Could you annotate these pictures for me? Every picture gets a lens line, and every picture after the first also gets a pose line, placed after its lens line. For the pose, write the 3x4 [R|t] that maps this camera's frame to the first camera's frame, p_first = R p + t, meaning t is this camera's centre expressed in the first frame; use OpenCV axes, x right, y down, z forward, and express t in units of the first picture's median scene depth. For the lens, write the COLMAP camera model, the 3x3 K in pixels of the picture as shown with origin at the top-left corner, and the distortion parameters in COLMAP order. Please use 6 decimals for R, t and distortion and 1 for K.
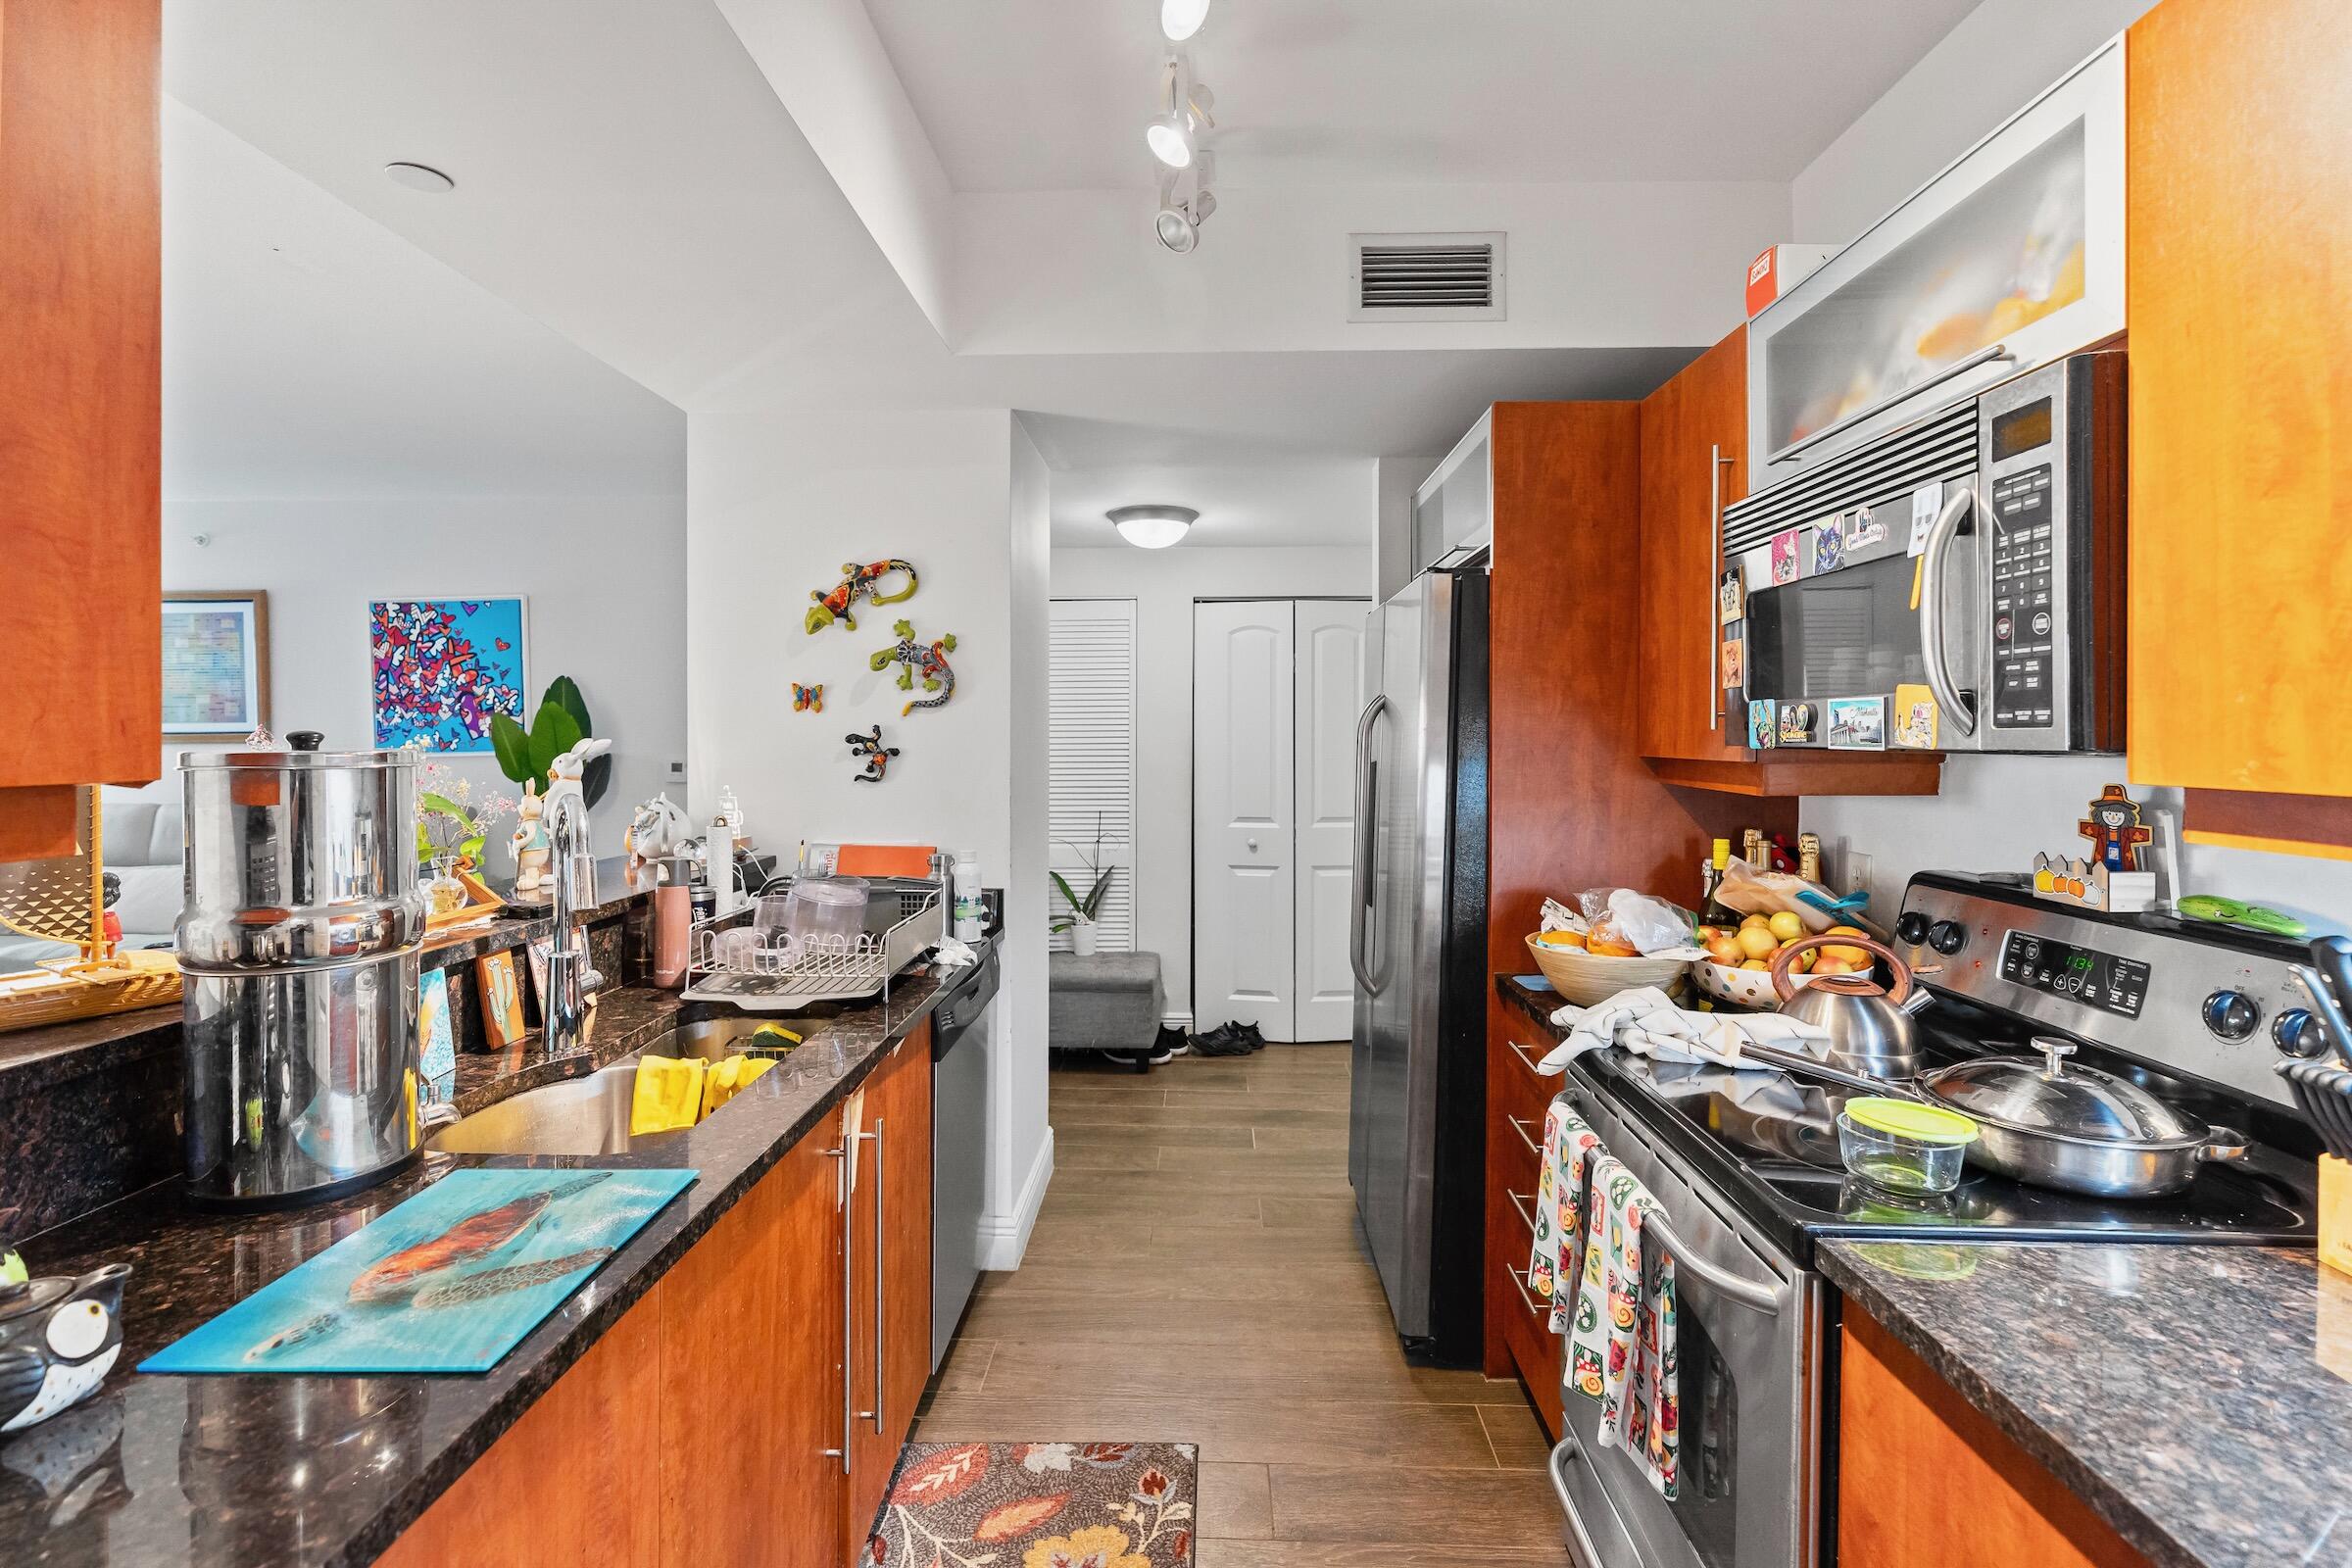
lens RADIAL K [[1055.8, 0, 1200.2], [0, 1055.8, 746.3], [0, 0, 1]] dist [-0.013424, 0.000336]
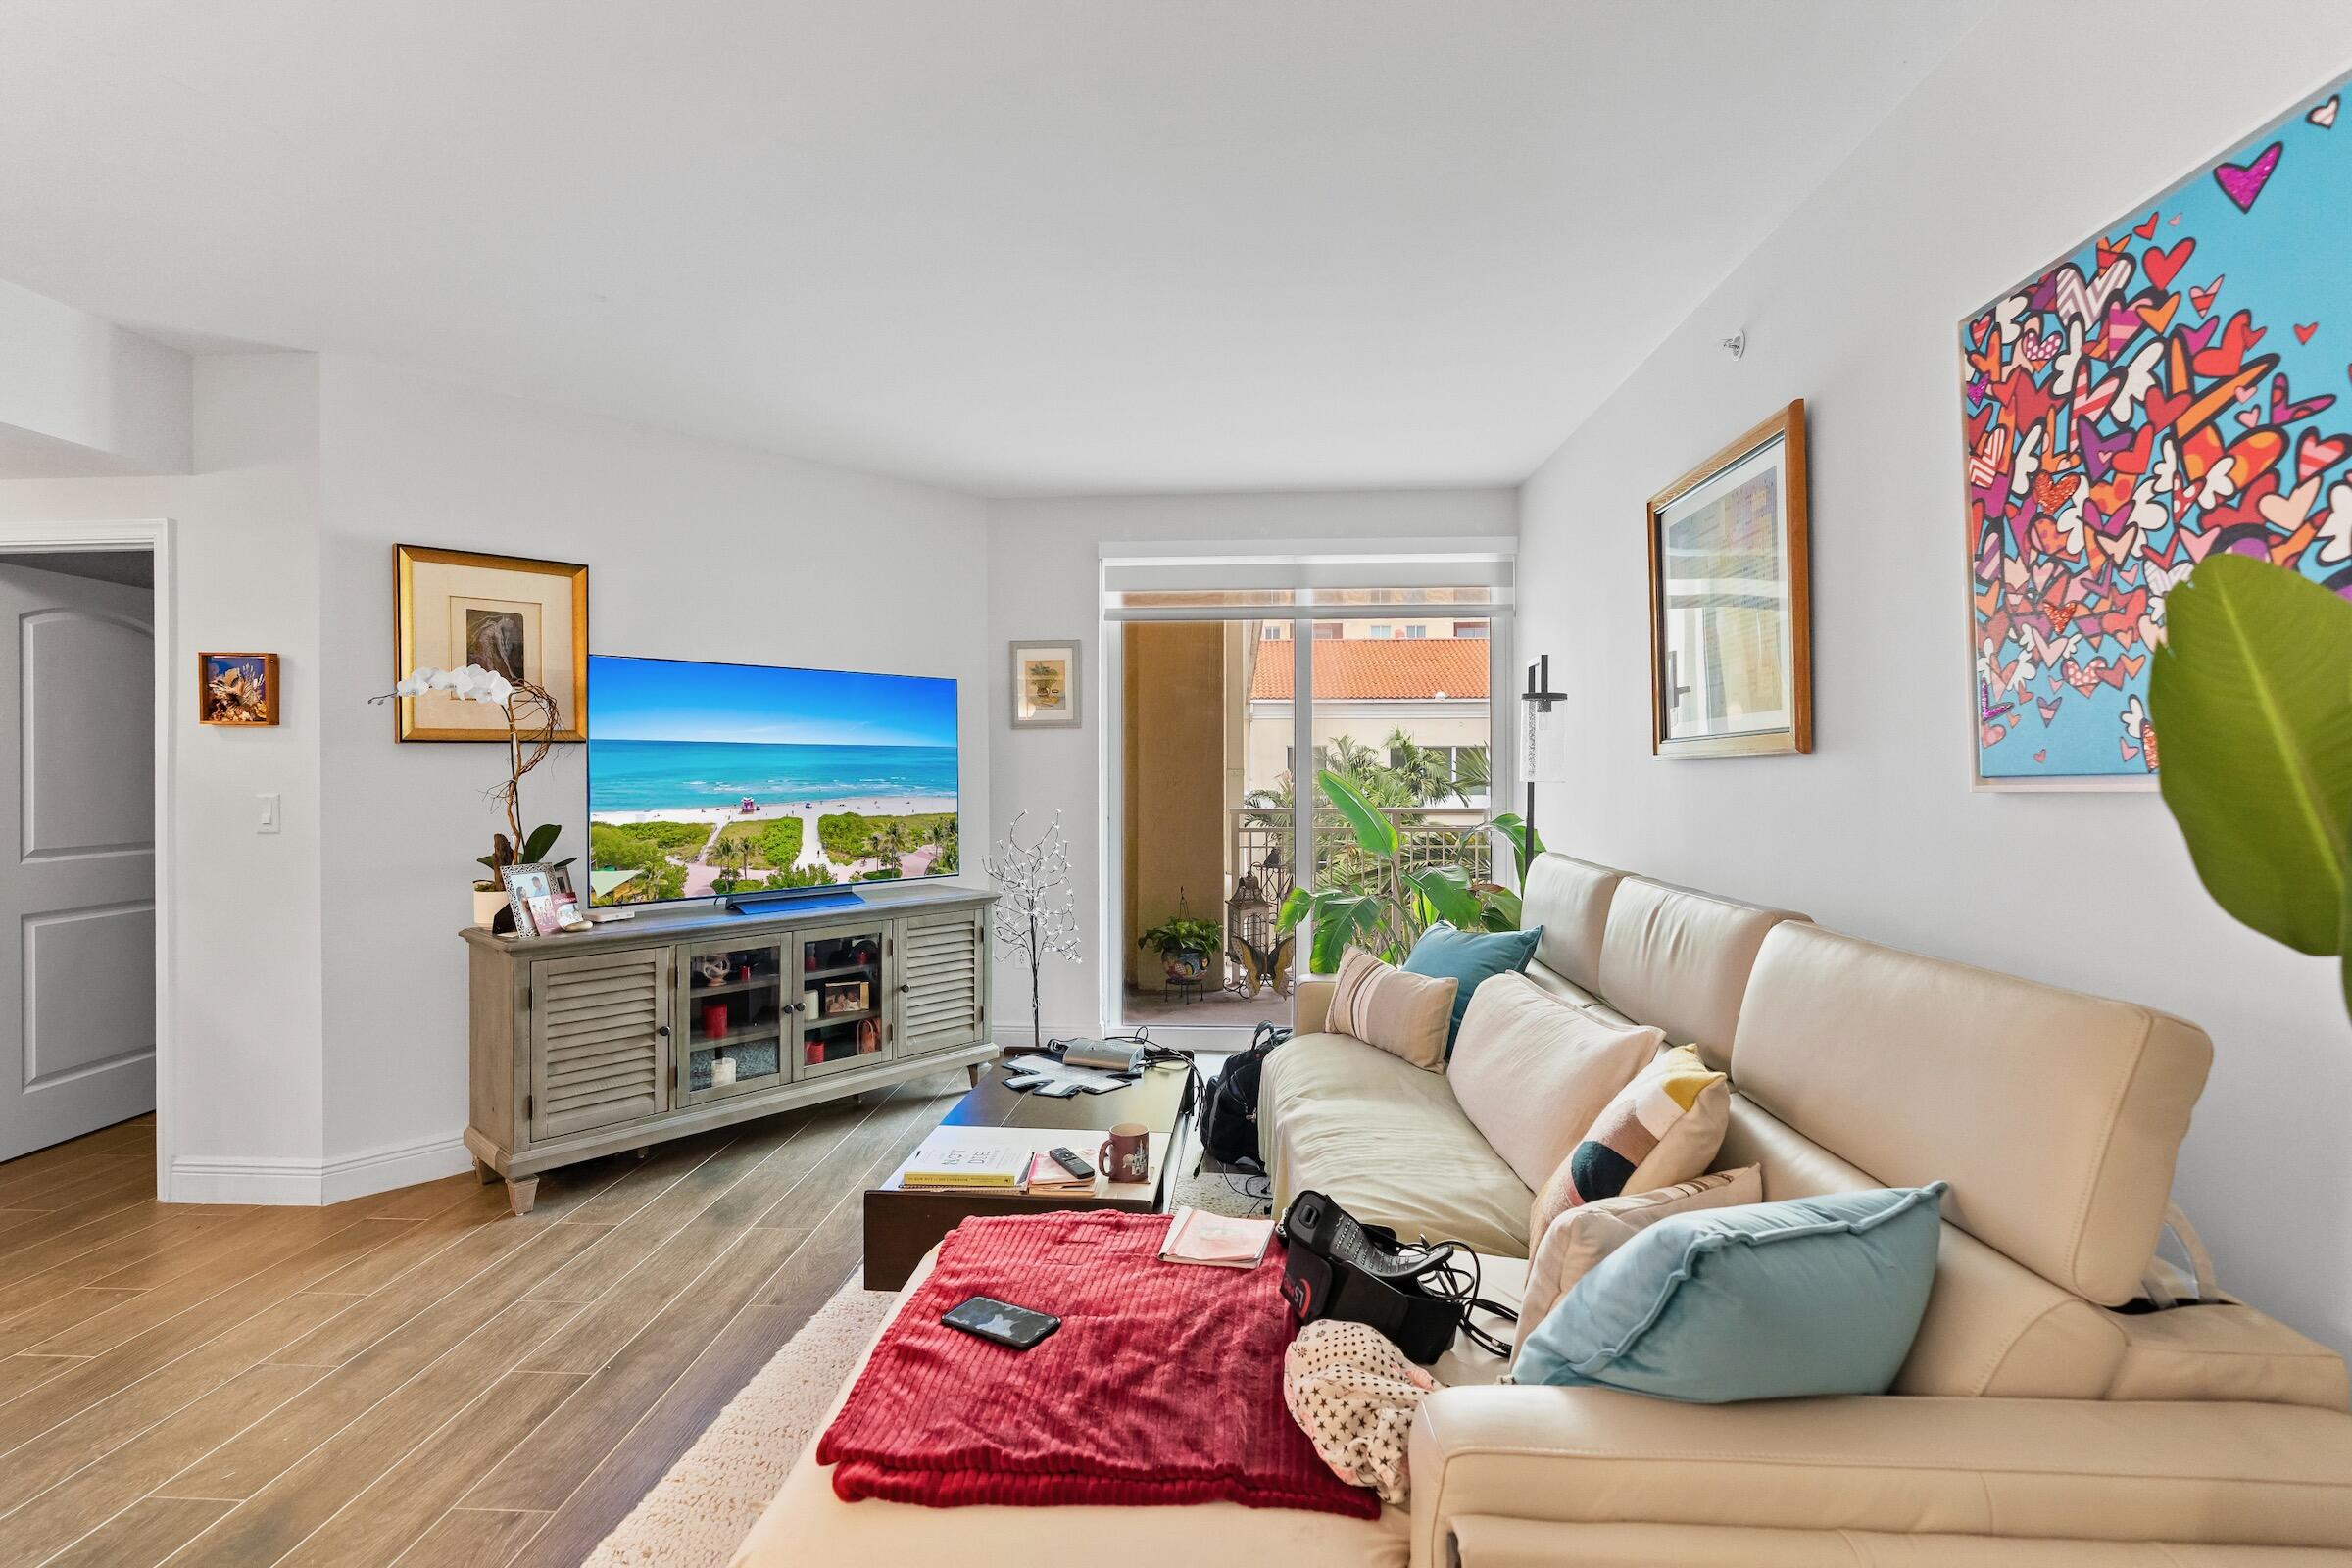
lens RADIAL K [[1089.9, 0, 1169.7], [0, 1089.9, 770.1], [0, 0, 1]] dist [-0.000684, 0.000553]
pose [[-0.045849, -0.001816, -0.998947, -0.564061], [-0.009631, 0.999953, -0.001376, 0.008896], [0.998902, 0.009558, -0.045864, 0.990511]]
